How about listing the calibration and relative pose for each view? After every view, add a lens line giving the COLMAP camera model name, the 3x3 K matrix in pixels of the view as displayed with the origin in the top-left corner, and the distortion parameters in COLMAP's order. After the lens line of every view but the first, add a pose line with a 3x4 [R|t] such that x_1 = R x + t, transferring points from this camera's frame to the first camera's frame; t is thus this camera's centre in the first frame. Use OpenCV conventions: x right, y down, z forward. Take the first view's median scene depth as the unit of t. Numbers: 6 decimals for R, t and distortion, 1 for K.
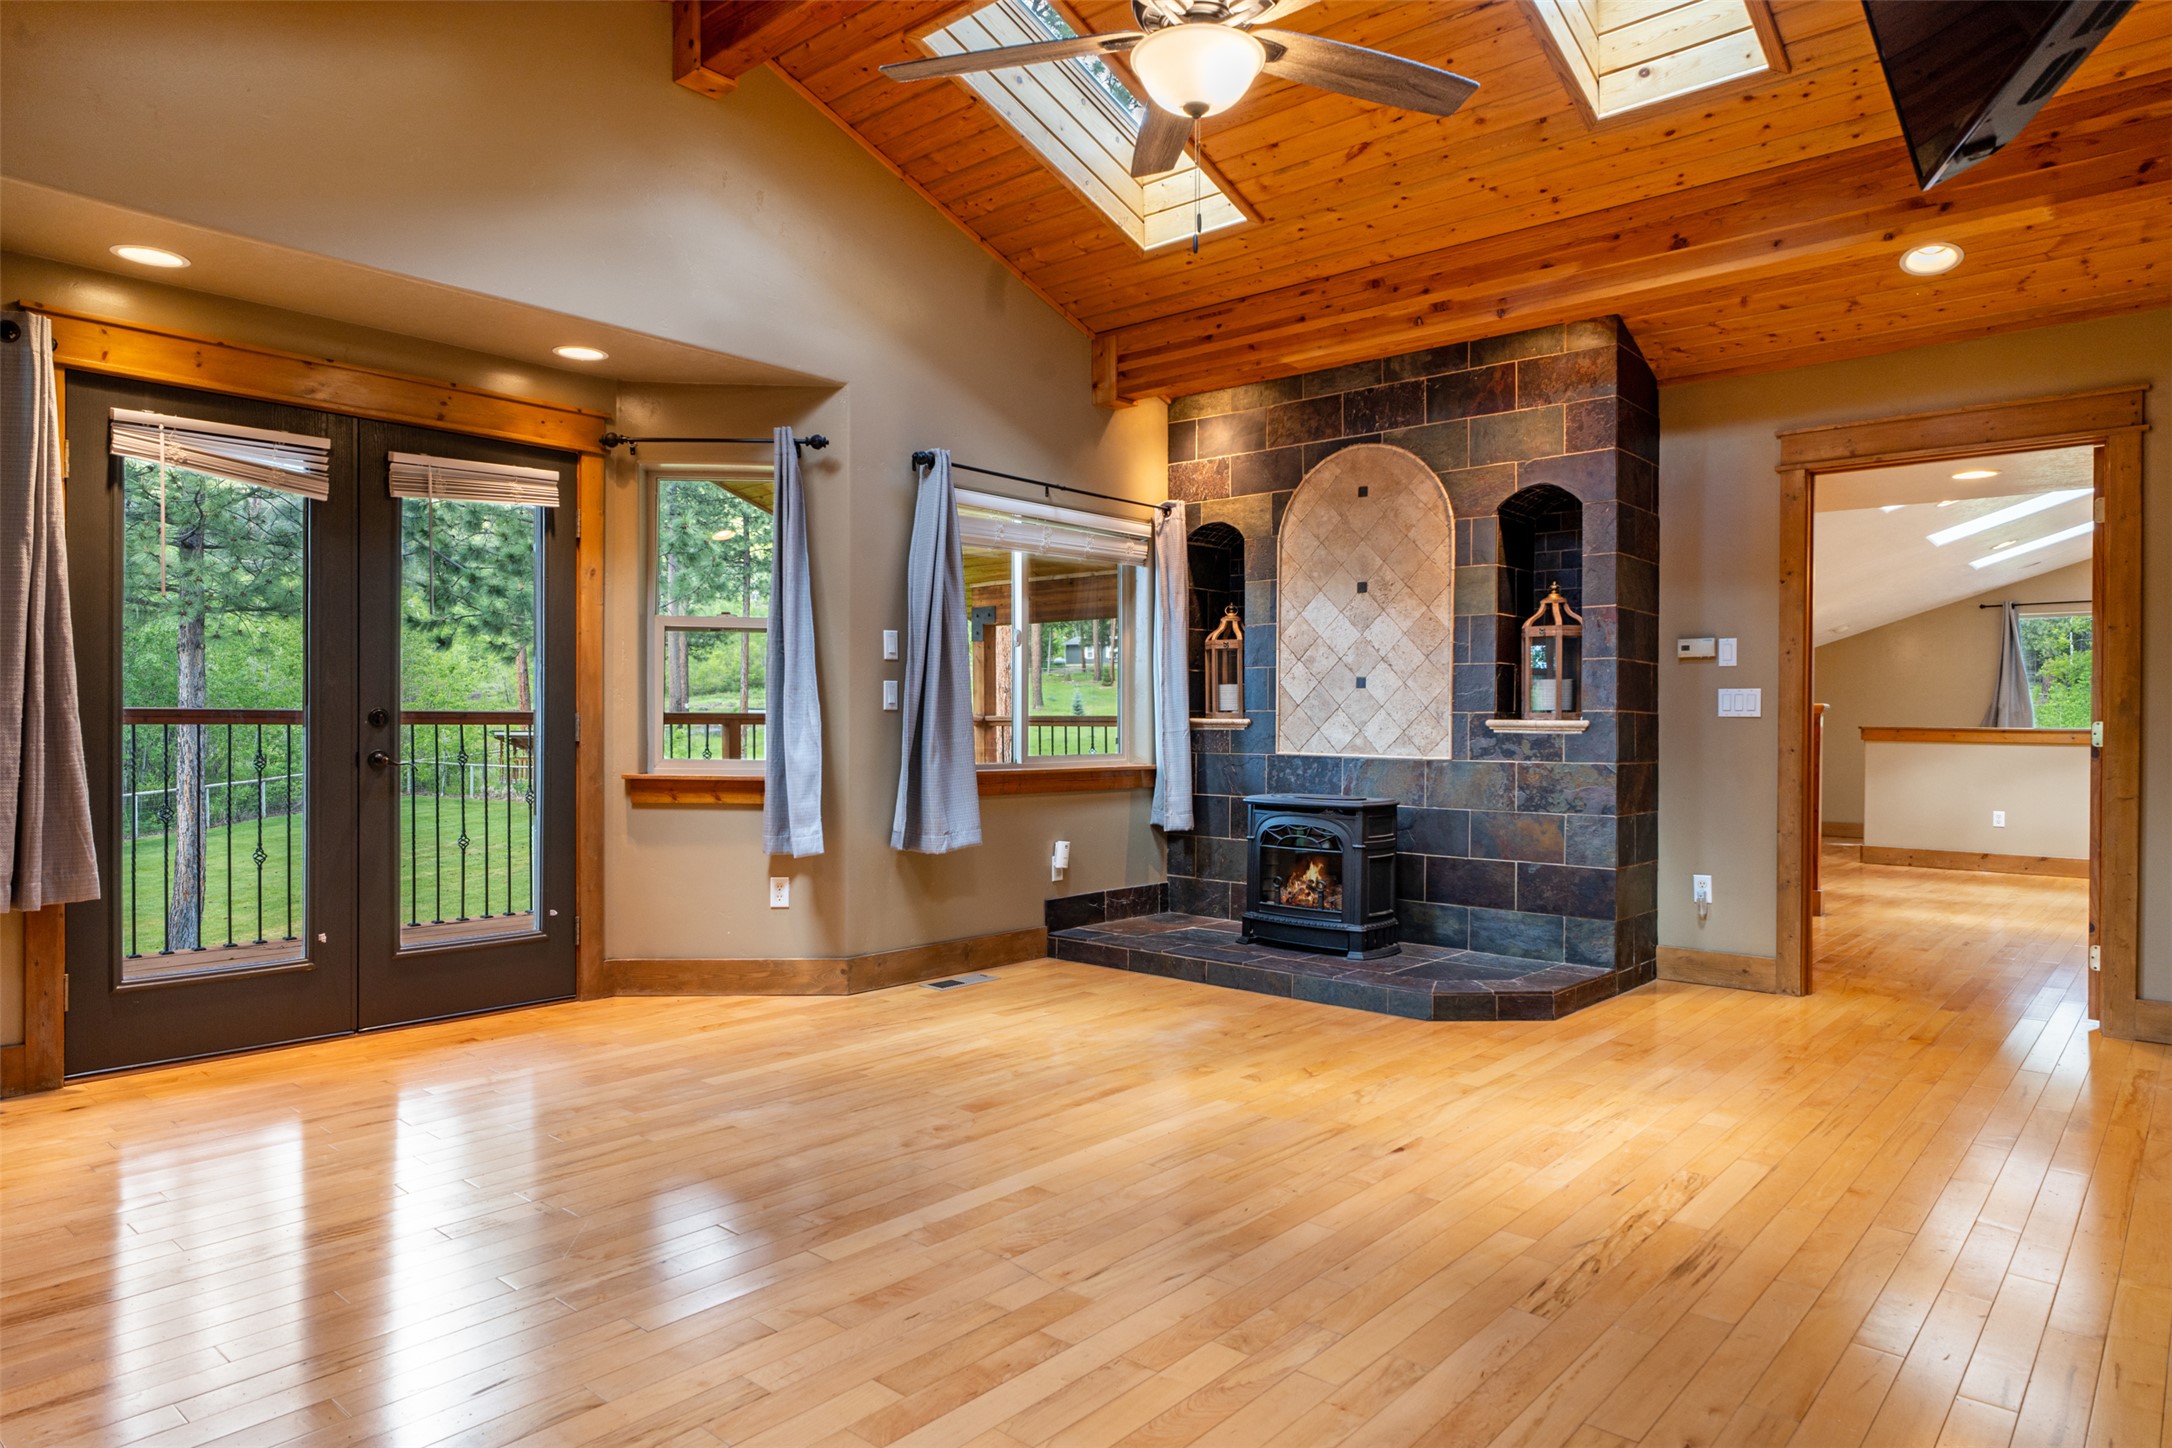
lens RADIAL K [[1321.9, 0, 1083.7], [0, 1321.9, 729.3], [0, 0, 1]] dist [-0.000053, 0.001048]
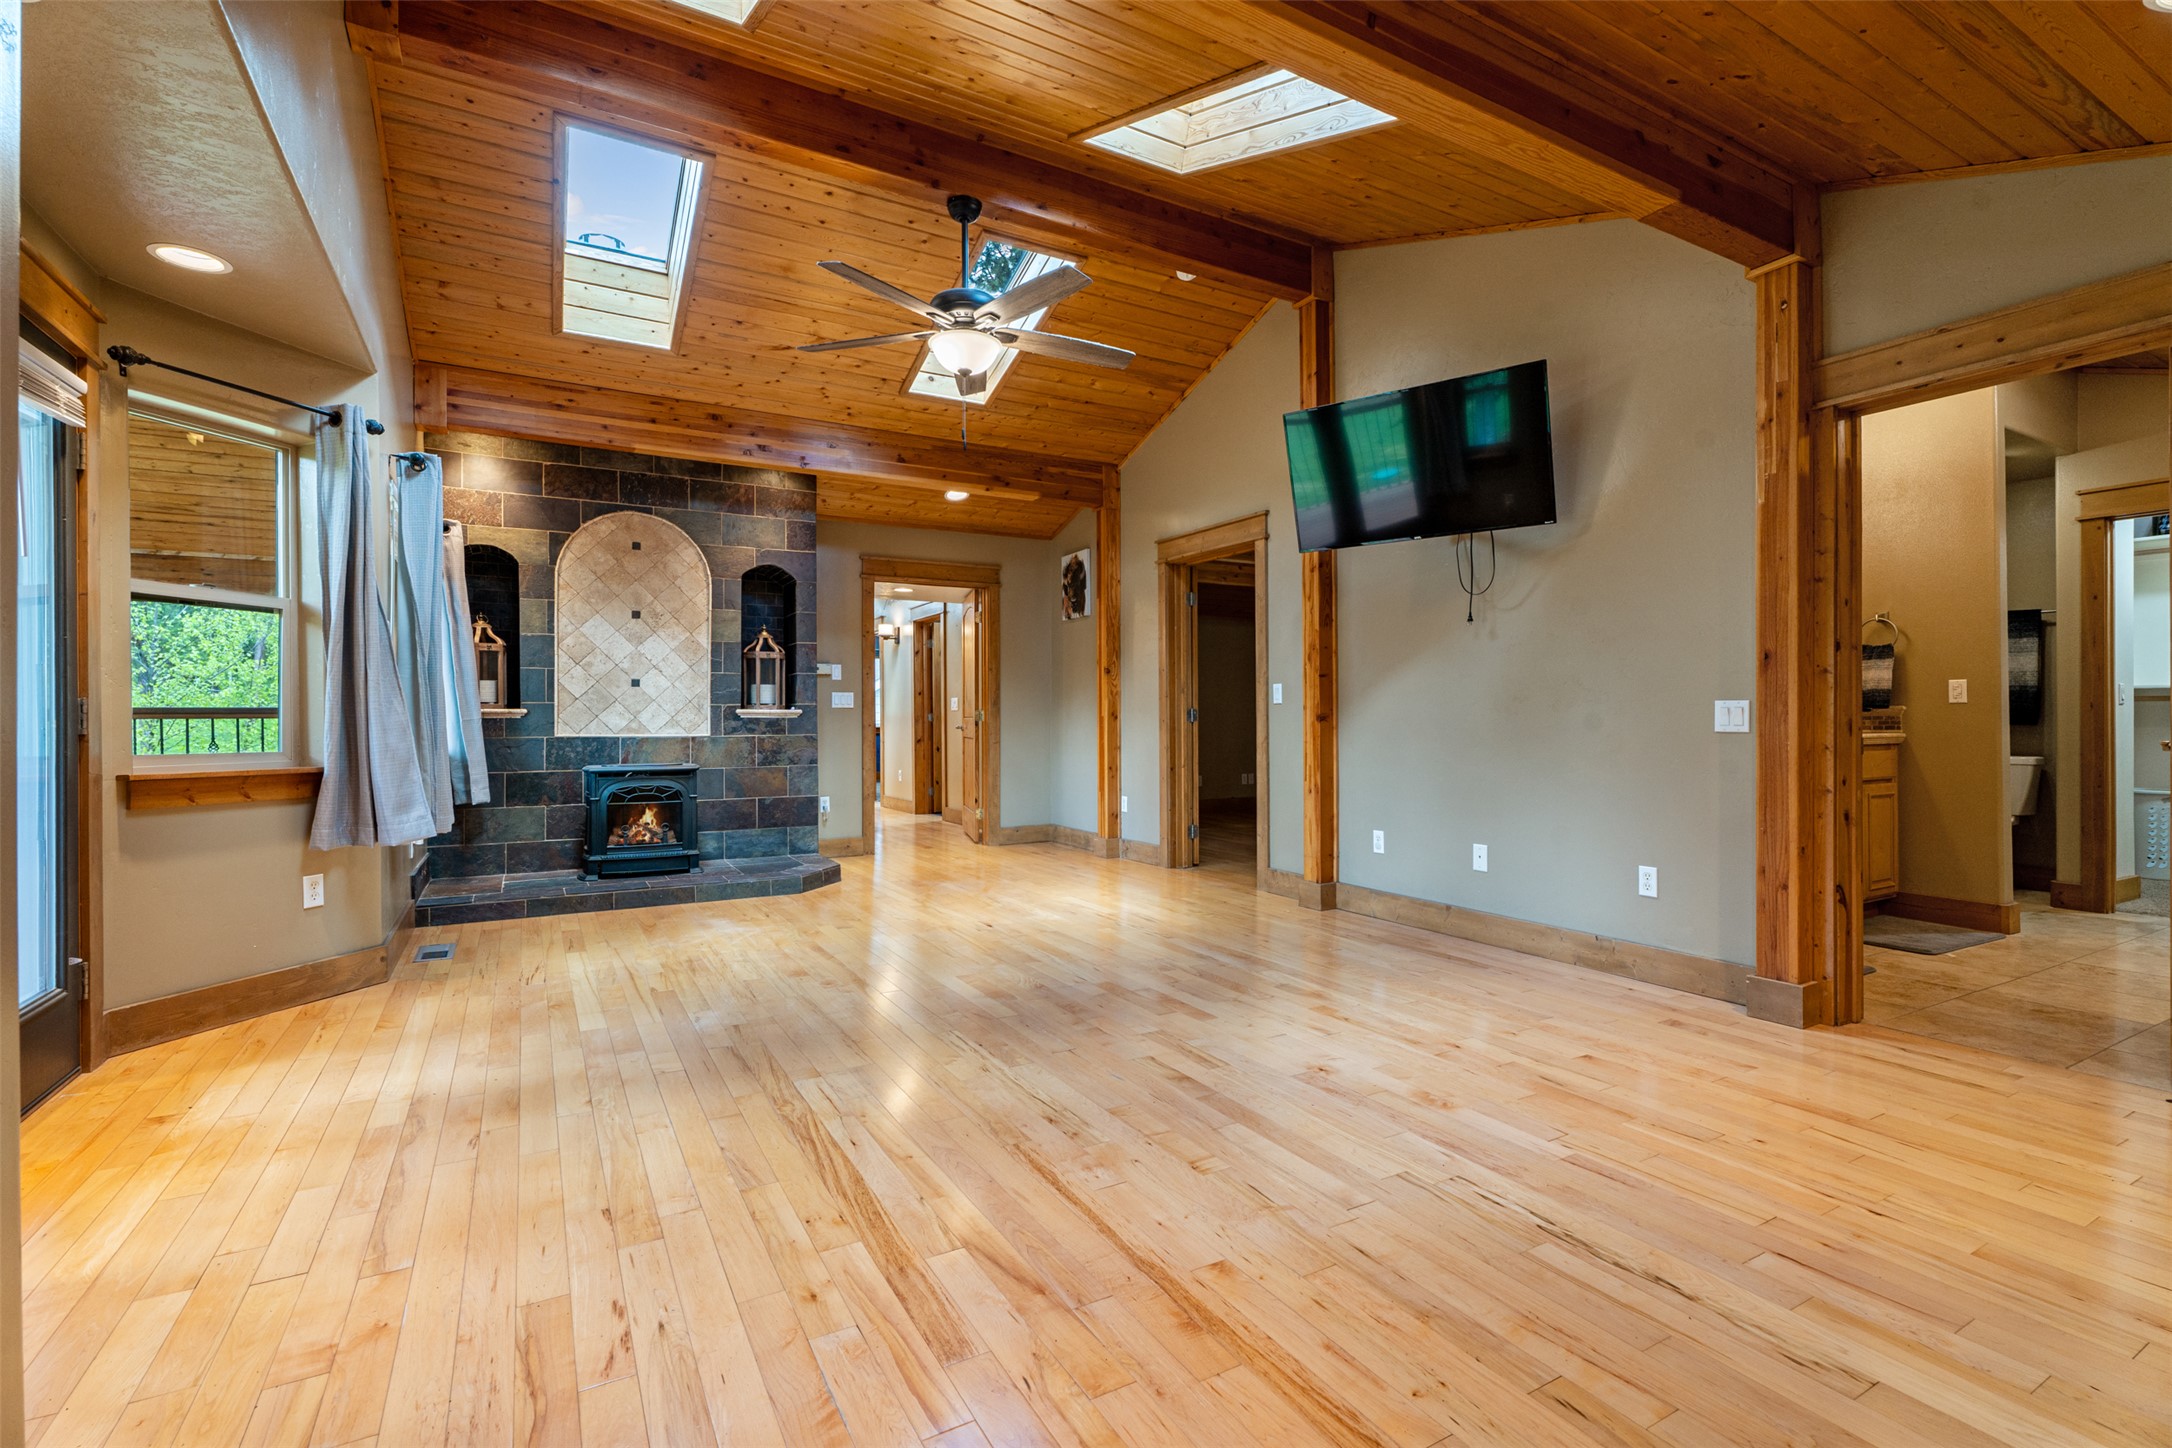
lens RADIAL K [[971.8, 0, 1086.7], [0, 971.8, 717.5], [0, 0, 1]] dist [0.004925, -0.001383]
pose [[0.326149, -0.006610, 0.945295, -0.630957], [0.011961, 0.999924, 0.002866, 0.003945], [-0.945243, 0.010372, 0.326204, 0.227889]]
